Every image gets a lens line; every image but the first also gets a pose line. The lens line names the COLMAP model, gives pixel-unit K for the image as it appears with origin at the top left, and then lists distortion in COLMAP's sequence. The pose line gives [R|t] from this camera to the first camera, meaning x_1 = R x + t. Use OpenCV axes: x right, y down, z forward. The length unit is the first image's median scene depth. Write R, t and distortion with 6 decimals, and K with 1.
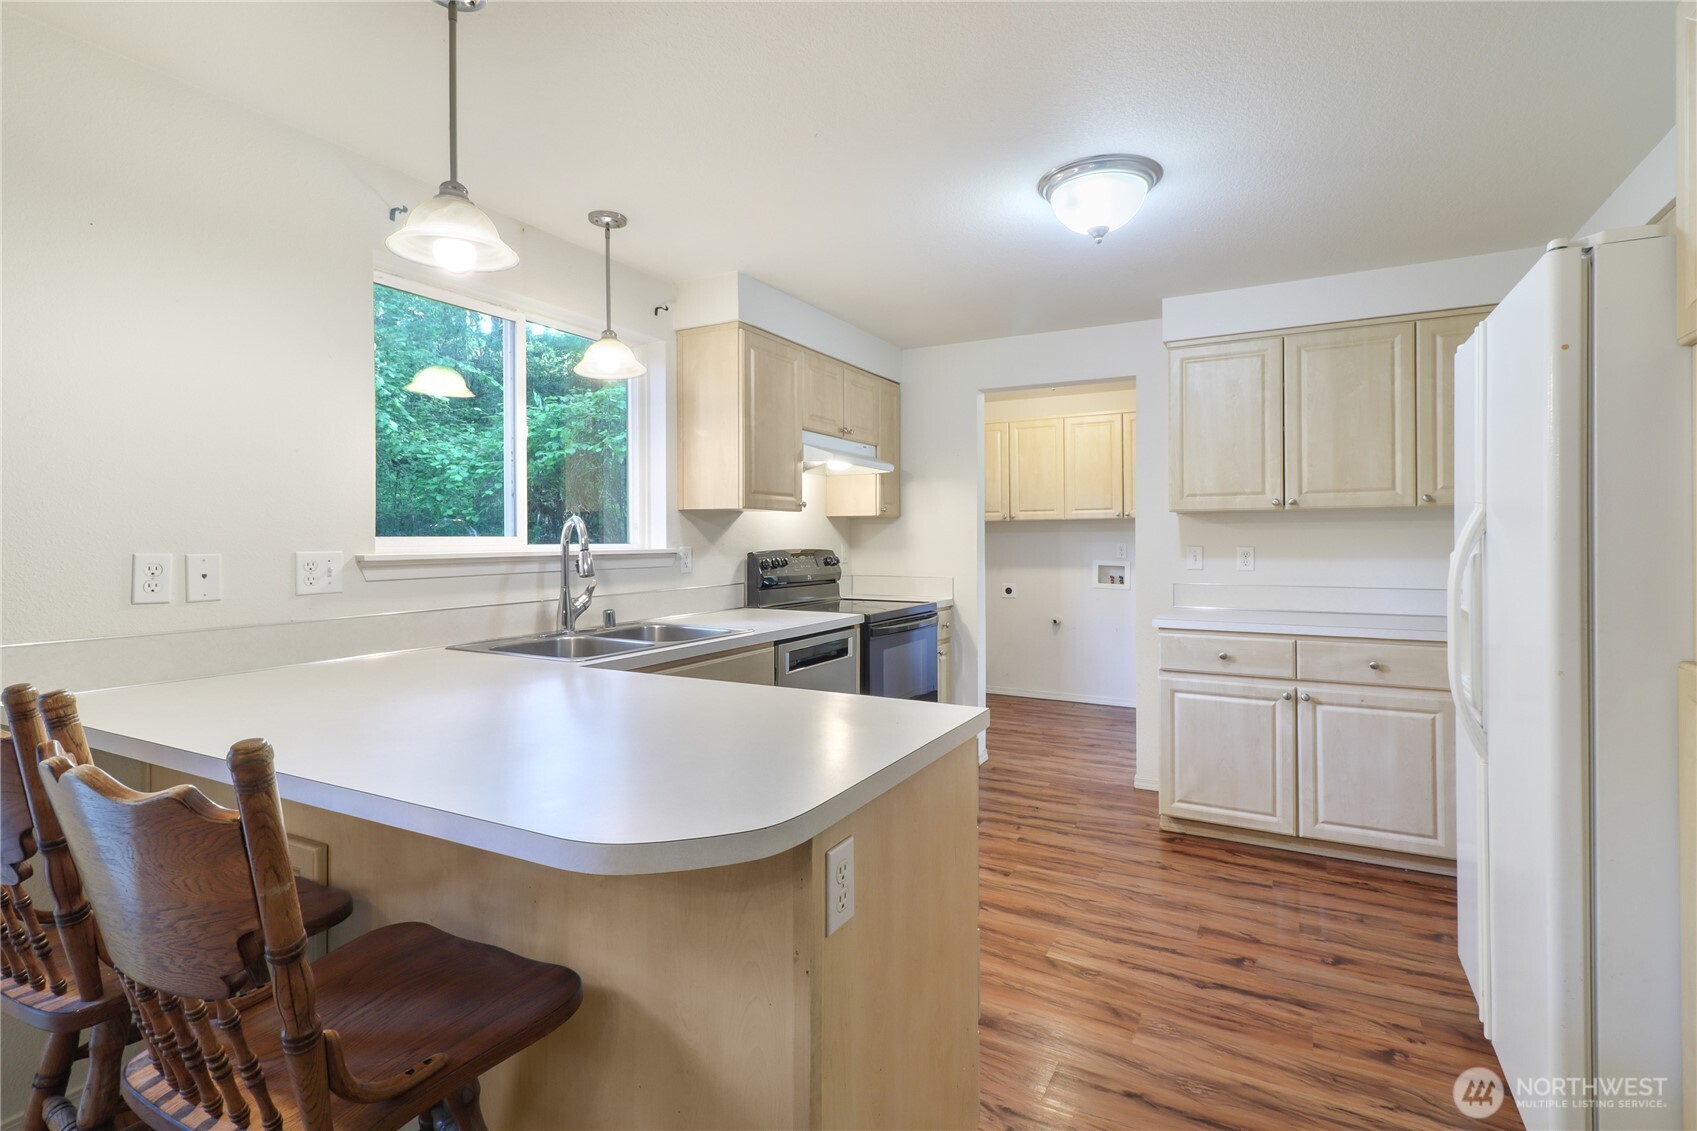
lens RADIAL K [[816.0, 0, 859.2], [0, 816.0, 537.0], [0, 0, 1]] dist [-0.002010, -0.000960]
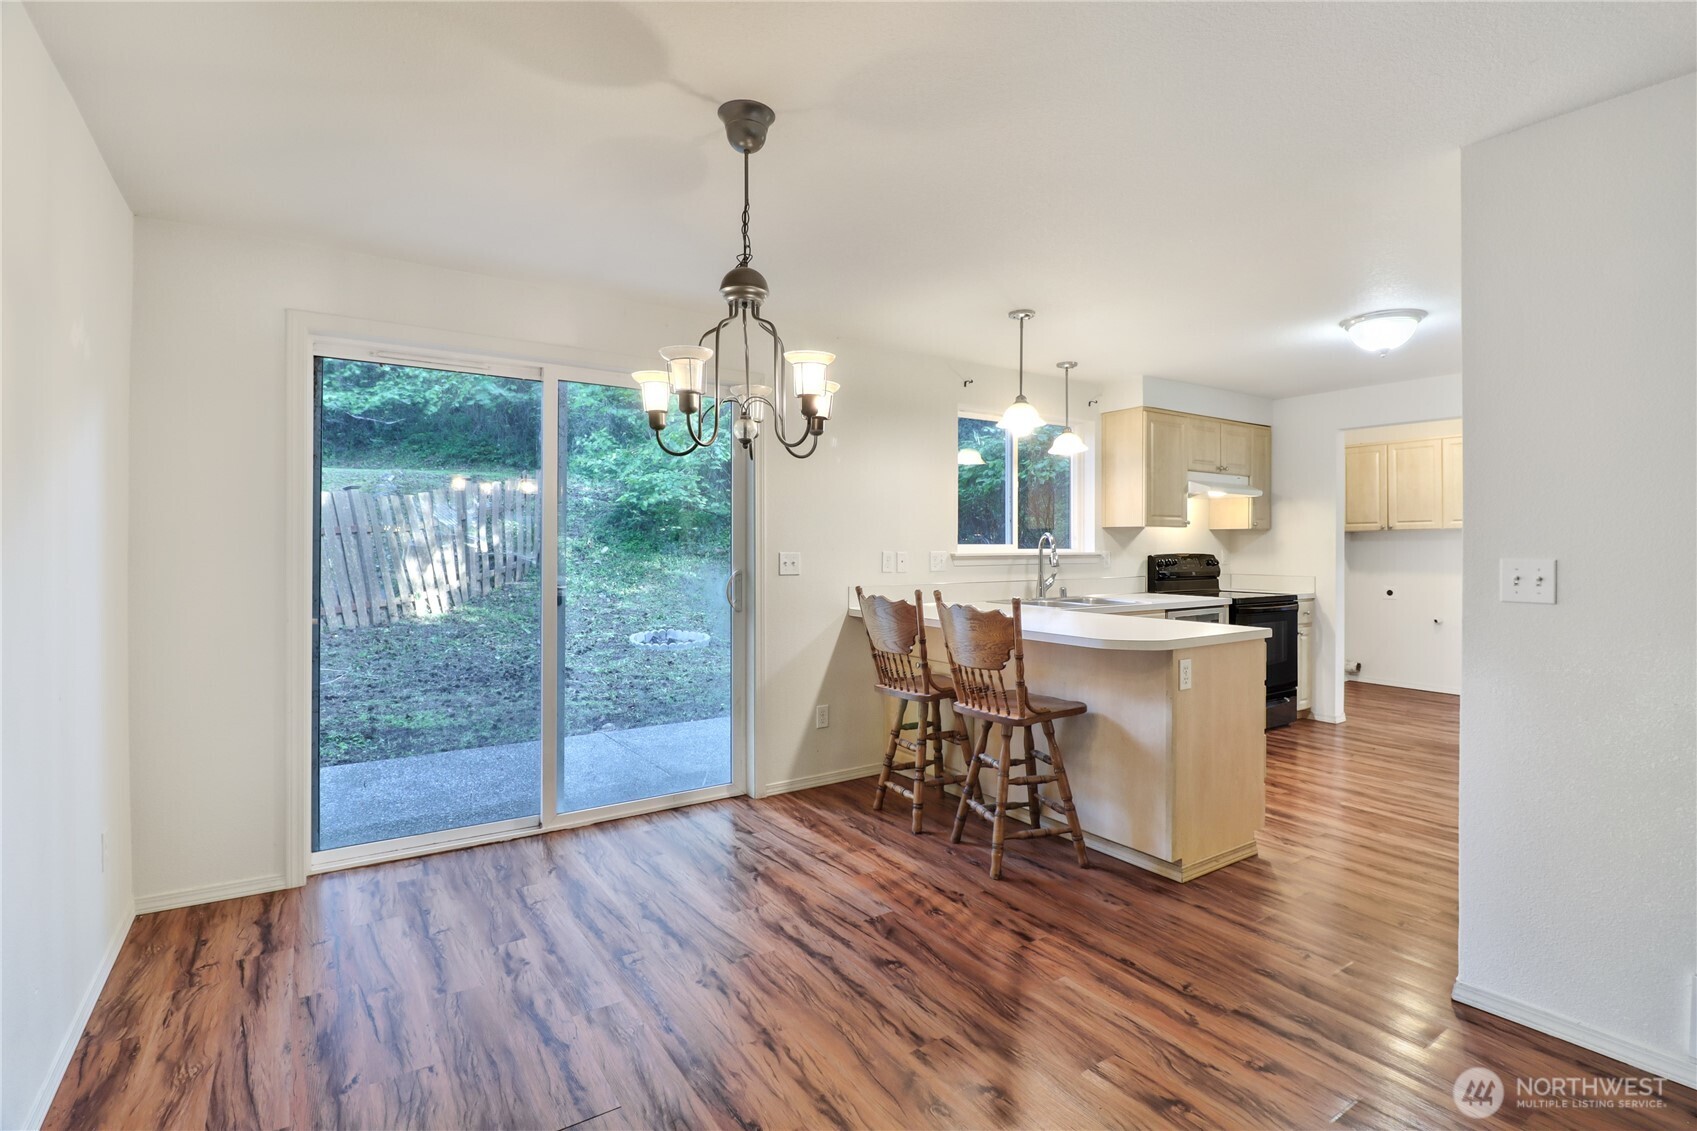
lens RADIAL K [[813.5, 0, 877.4], [0, 813.5, 555.7], [0, 0, 1]] dist [-0.001121, -0.000286]
pose [[0.898451, 0.006809, -0.439022, 0.085711], [-0.000628, 0.999899, 0.014222, -0.000801], [0.439074, -0.012502, 0.898364, -0.661672]]
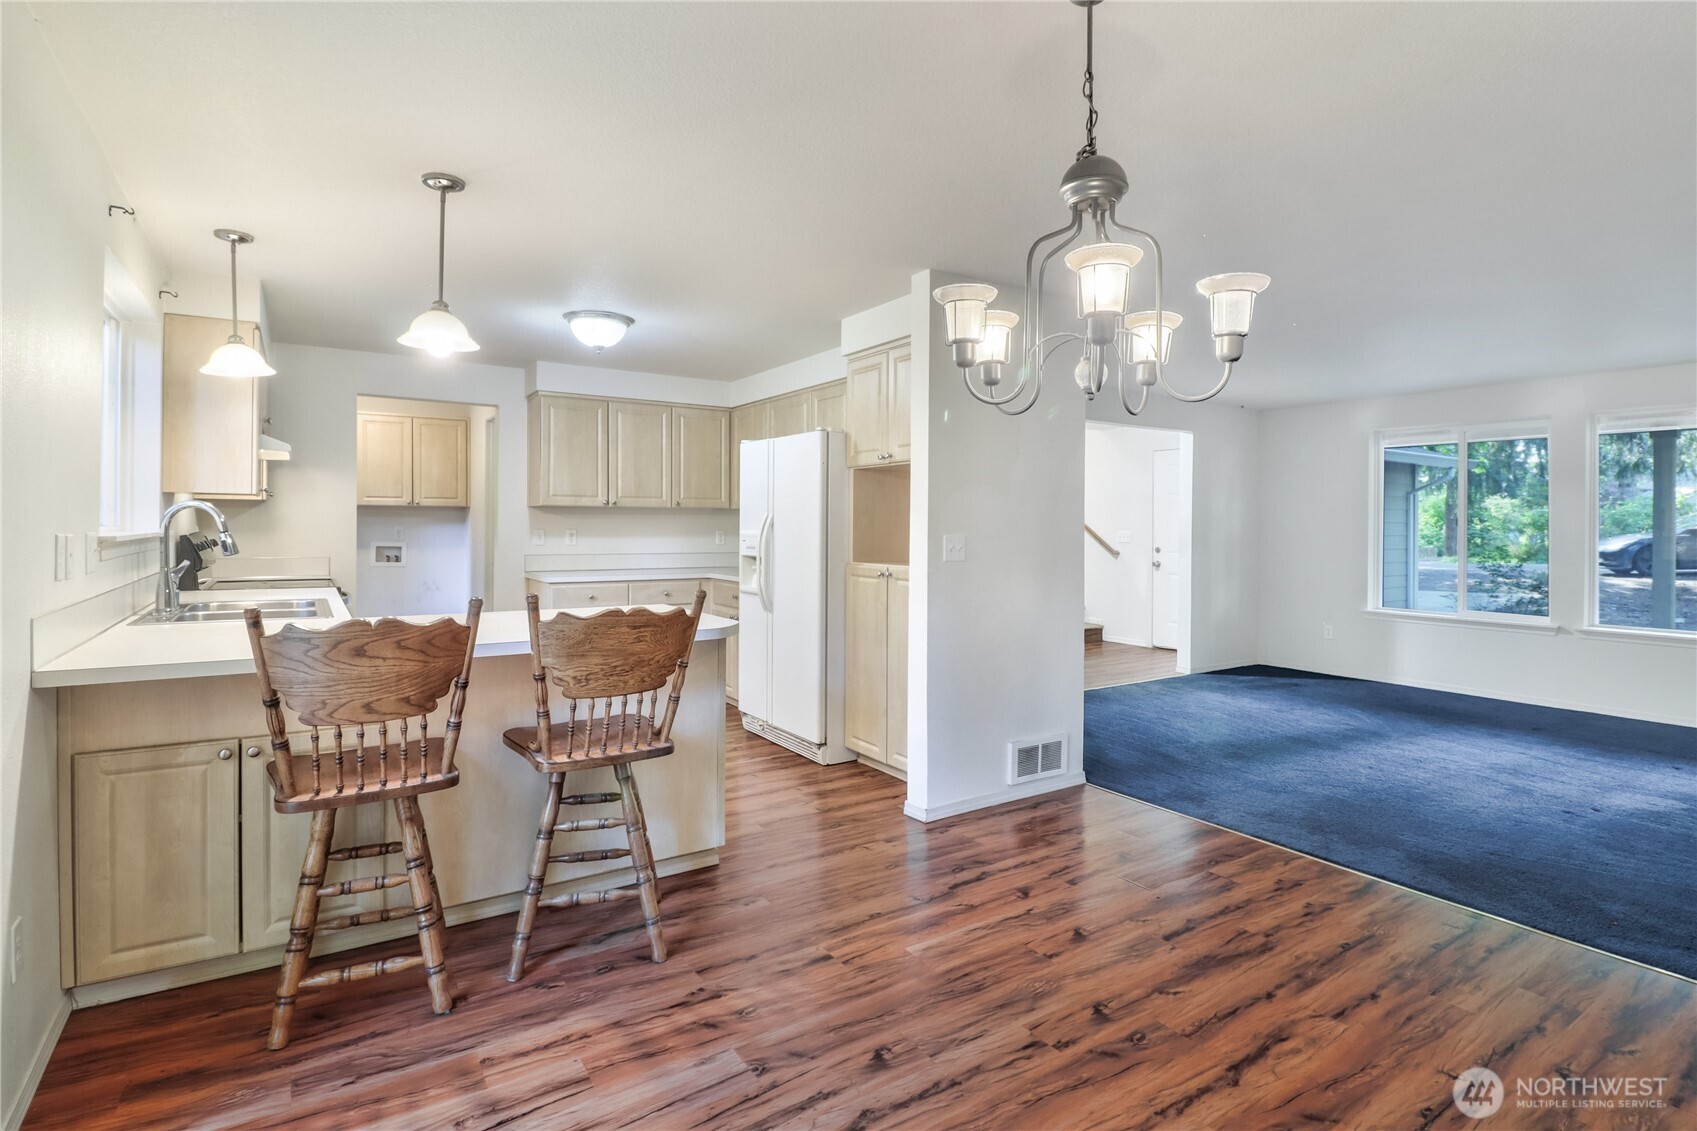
lens RADIAL K [[816.0, 0, 859.2], [0, 816.0, 537.0], [0, 0, 1]] dist [-0.002010, -0.000960]
pose [[0.469462, -0.005746, 0.882934, -0.767371], [-0.011051, 0.999862, 0.012383, 0.000678], [-0.882884, -0.015571, 0.469333, -0.241380]]
